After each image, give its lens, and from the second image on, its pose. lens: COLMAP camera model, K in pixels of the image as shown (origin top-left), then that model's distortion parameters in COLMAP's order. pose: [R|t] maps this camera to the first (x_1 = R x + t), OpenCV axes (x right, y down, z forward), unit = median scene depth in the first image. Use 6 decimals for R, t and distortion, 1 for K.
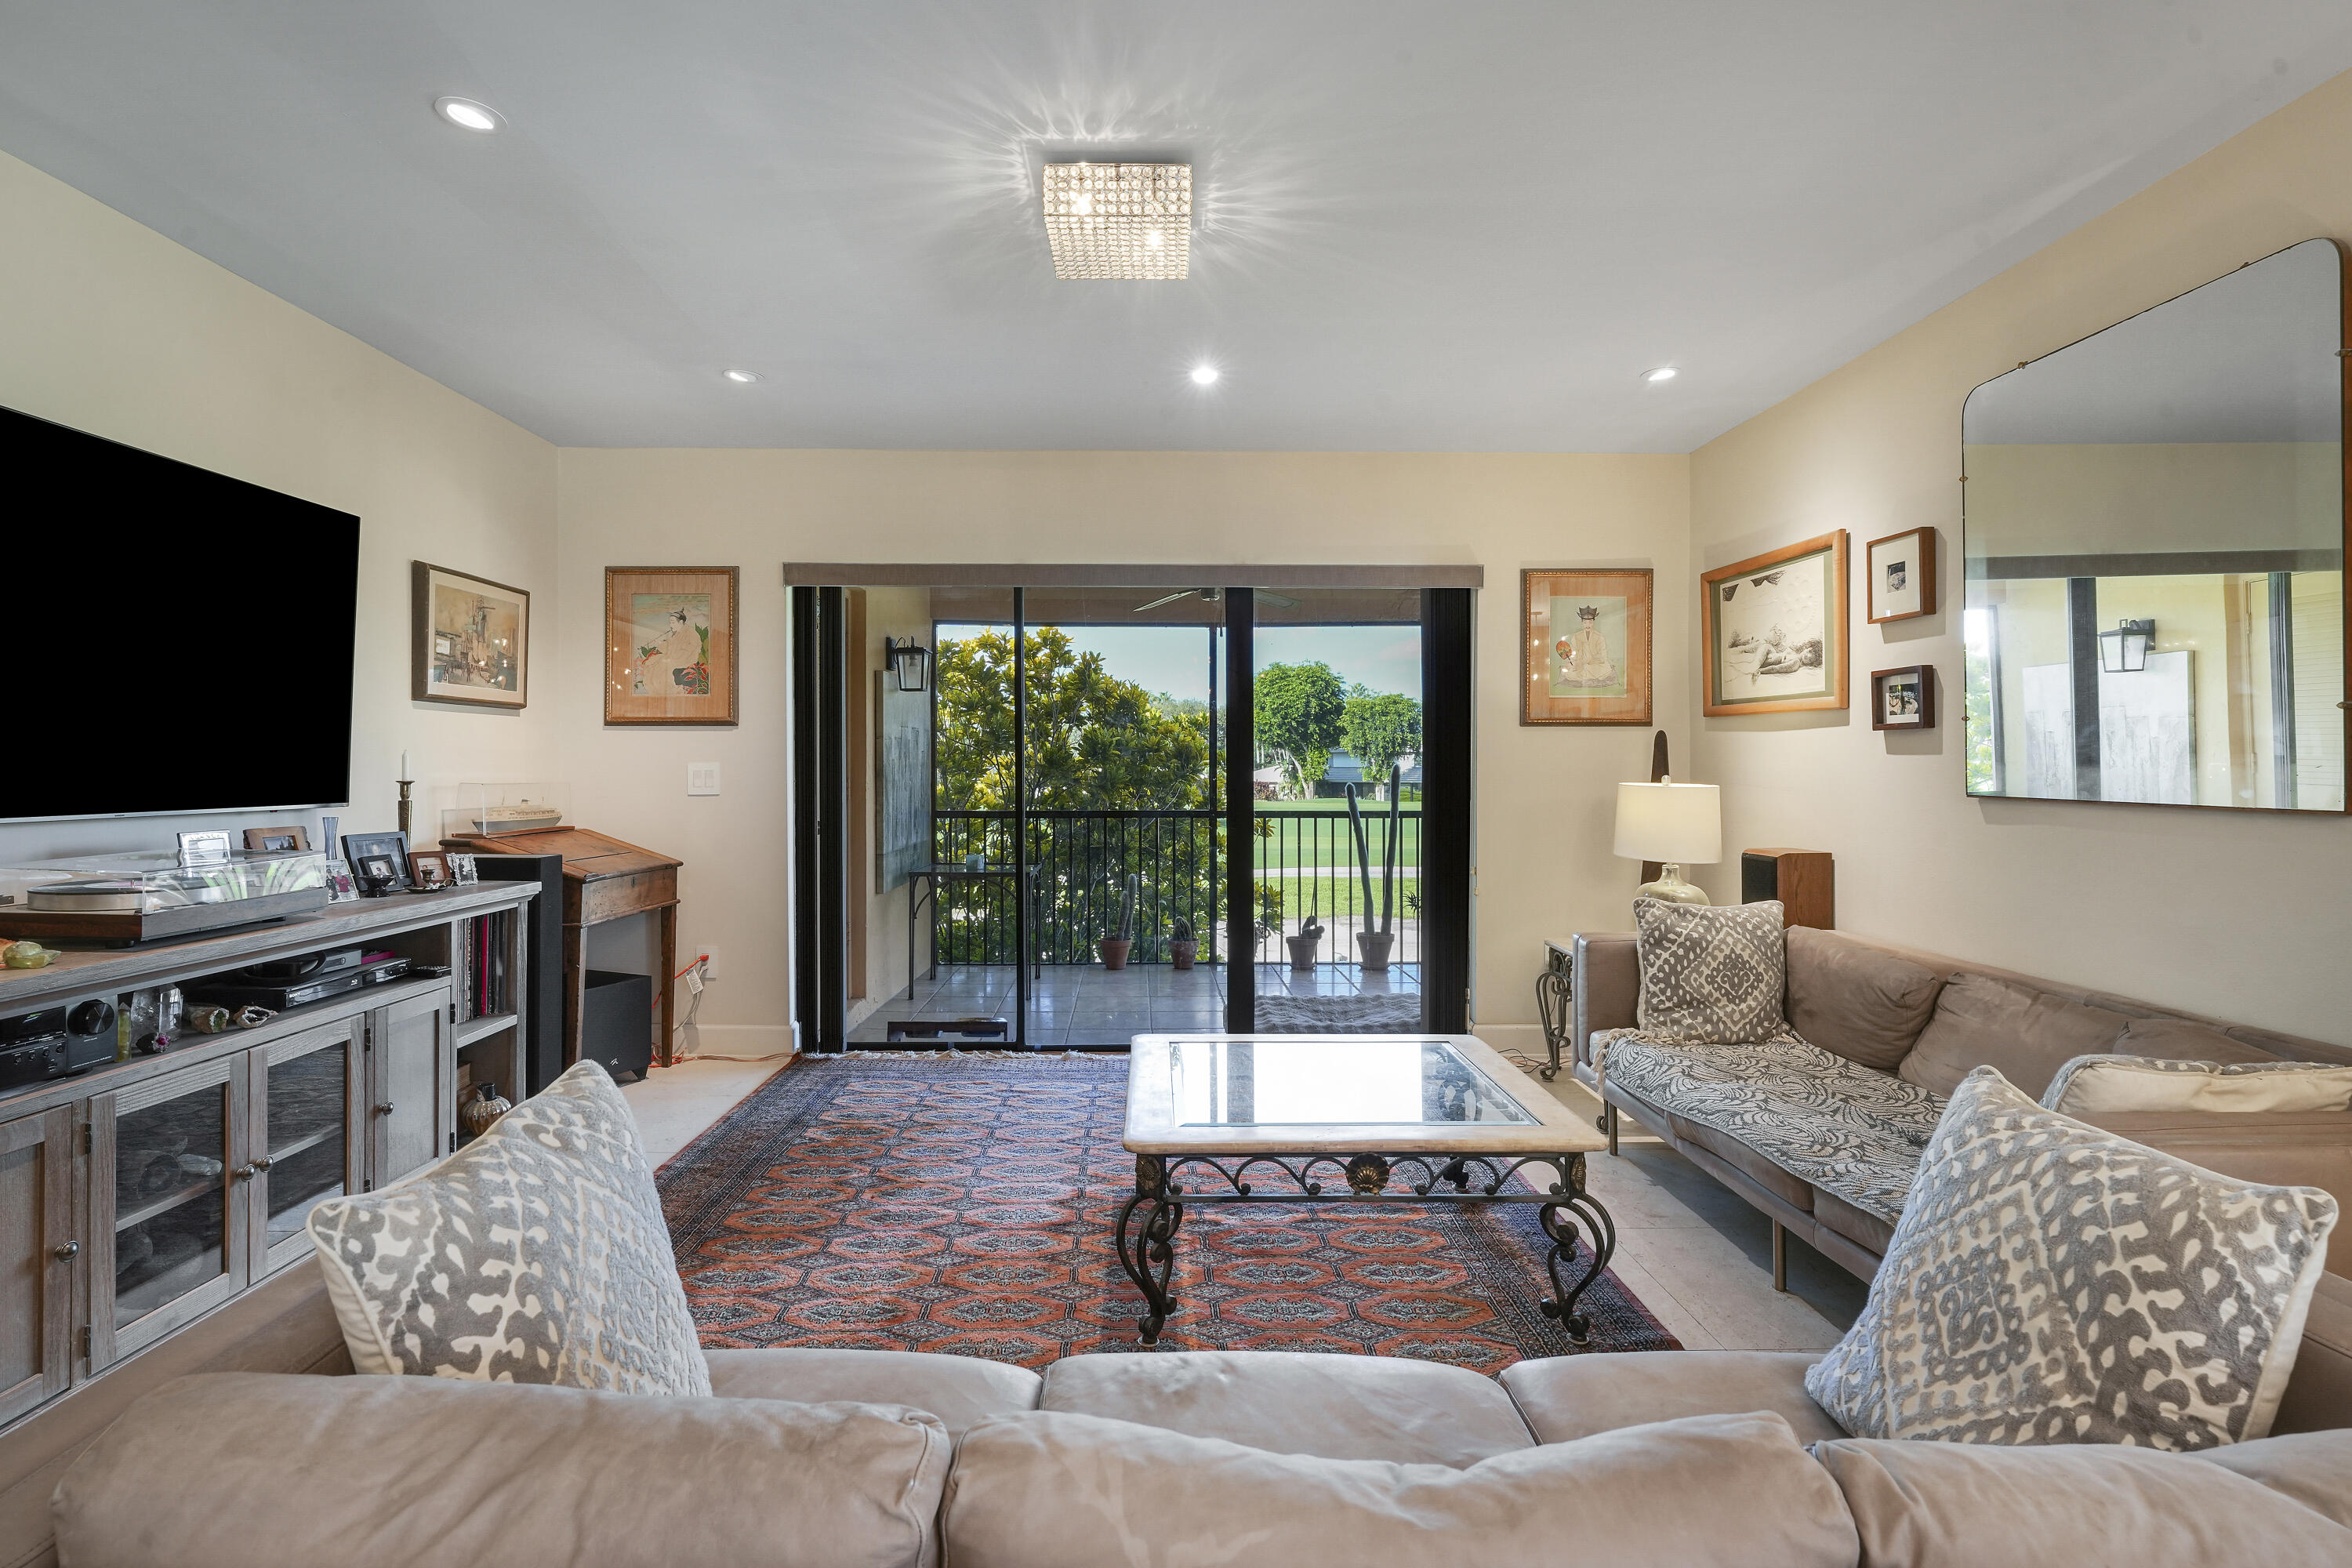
lens RADIAL K [[1145.0, 0, 1162.3], [0, 1145.0, 772.6], [0, 0, 1]] dist [-0.005598, -0.002911]
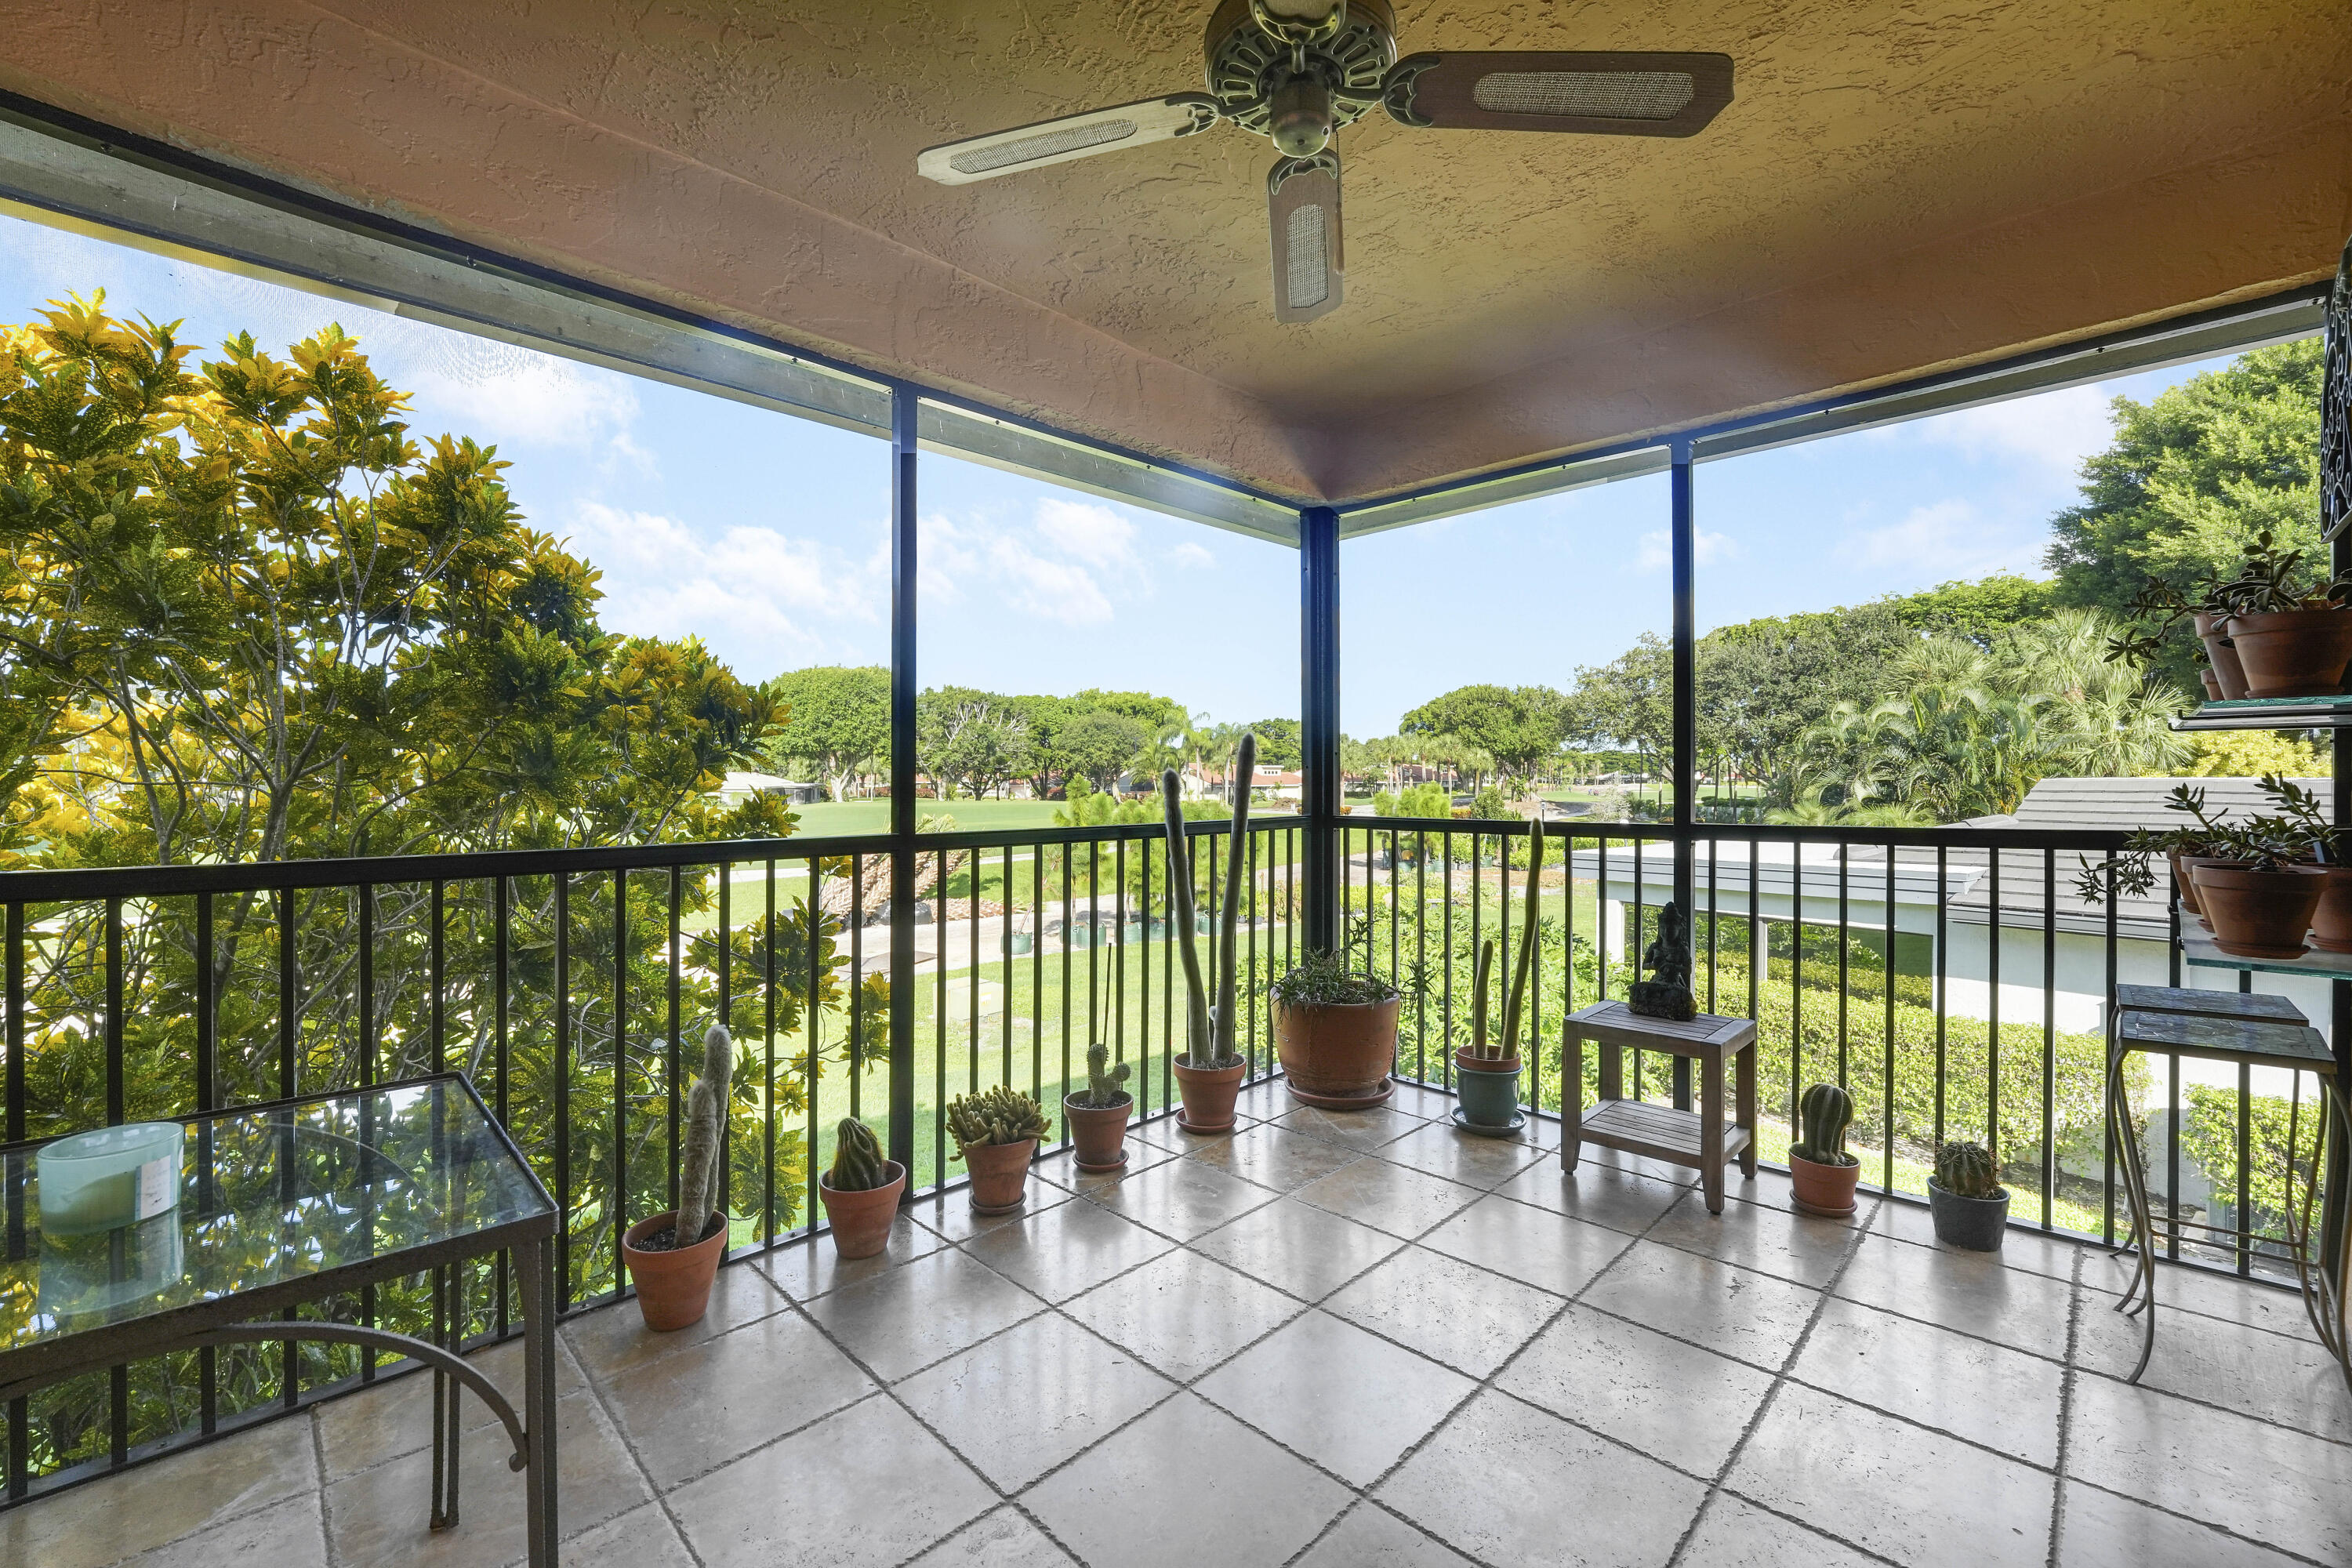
lens RADIAL K [[956.6, 0, 1164.7], [0, 956.6, 790.1], [0, 0, 1]] dist [-0.025725, 0.001927]
pose [[0.730073, -0.008830, 0.683312, -0.249343], [0.002252, 0.999942, 0.010517, 0.029370], [-0.683366, -0.006139, 0.730051, 1.369825]]
